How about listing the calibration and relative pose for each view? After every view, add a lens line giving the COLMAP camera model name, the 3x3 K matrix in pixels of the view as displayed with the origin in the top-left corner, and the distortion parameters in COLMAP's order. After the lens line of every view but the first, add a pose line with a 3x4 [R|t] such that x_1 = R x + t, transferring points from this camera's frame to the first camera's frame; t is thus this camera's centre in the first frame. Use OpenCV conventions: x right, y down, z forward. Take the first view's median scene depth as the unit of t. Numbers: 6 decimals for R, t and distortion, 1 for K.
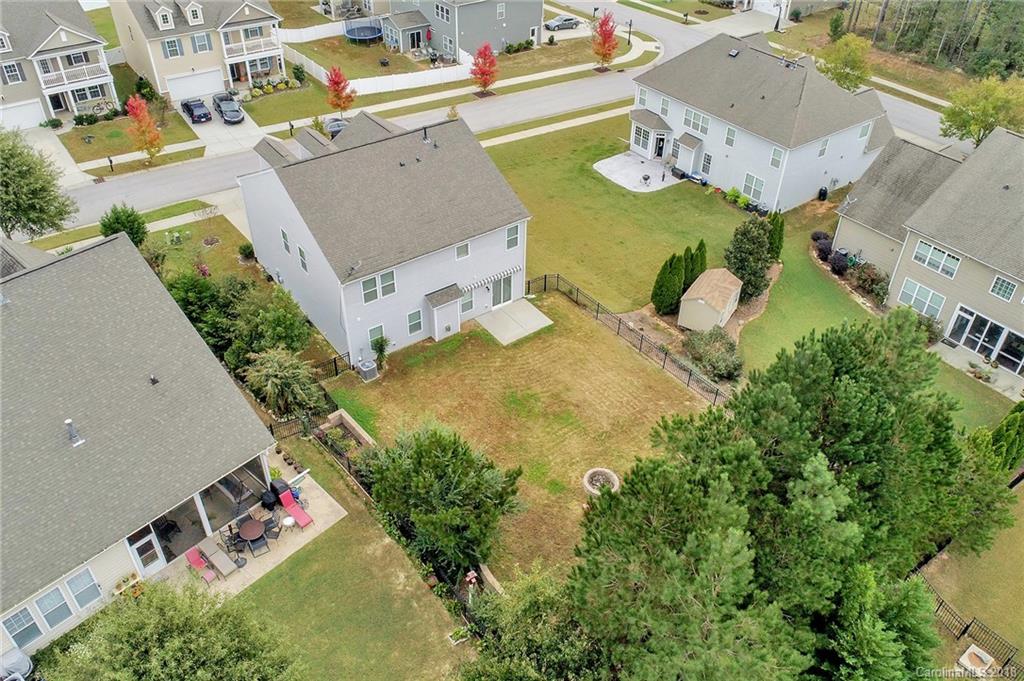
lens RADIAL K [[779.5, 0, 512.0], [0, 779.5, 340.5], [0, 0, 1]] dist [0.001628, 0.000462]
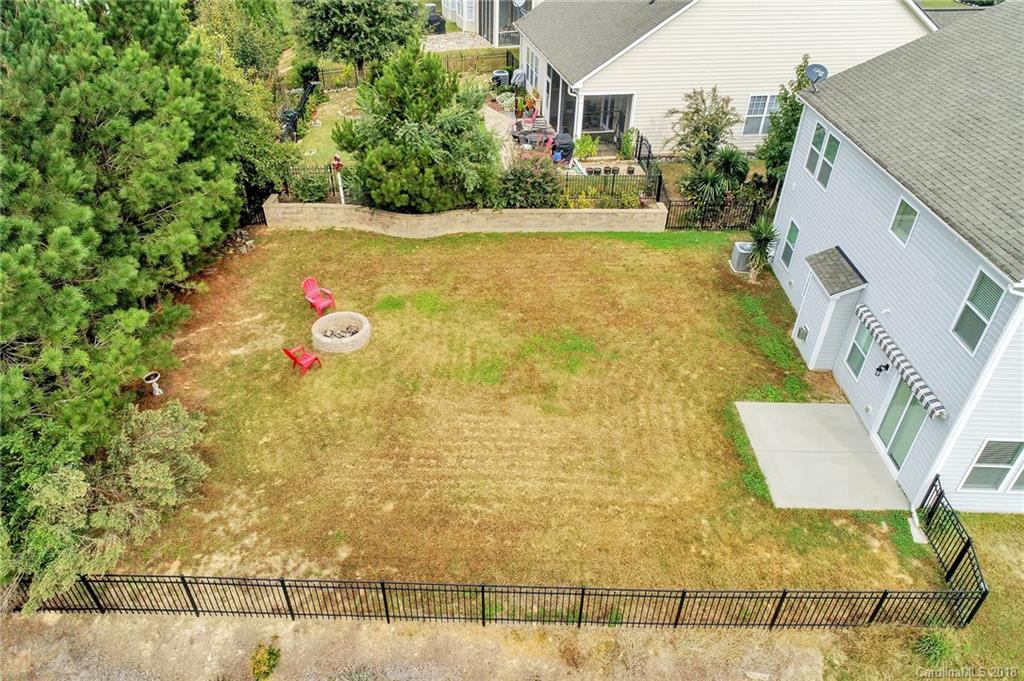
lens RADIAL K [[678.8, 0, 512.0], [0, 678.8, 340.5], [0, 0, 1]] dist [0.006335, 0.001175]
pose [[-0.619237, 0.434330, -0.654143, 0.314962], [-0.500555, 0.423508, 0.755040, -0.243446], [0.604972, 0.794983, -0.044846, 0.881511]]
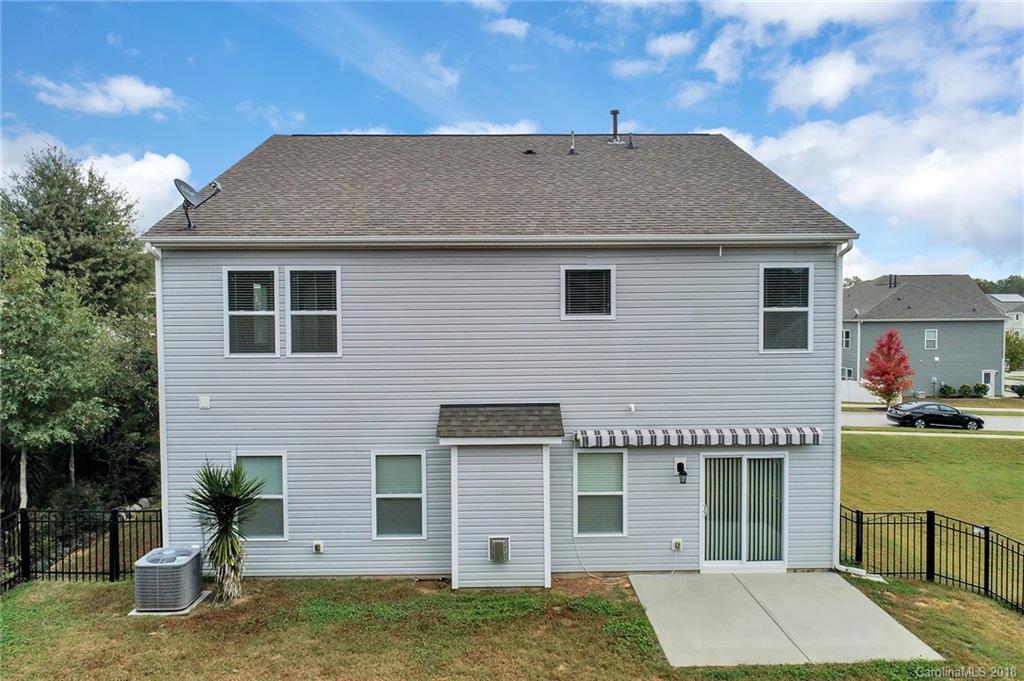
lens RADIAL K [[678.8, 0, 512.0], [0, 678.8, 340.5], [0, 0, 1]] dist [0.006335, 0.001175]
pose [[0.815389, -0.005259, -0.578889, 0.066058], [-0.342531, 0.801758, -0.489752, 0.042118], [0.466705, 0.597626, 0.651943, 0.768108]]
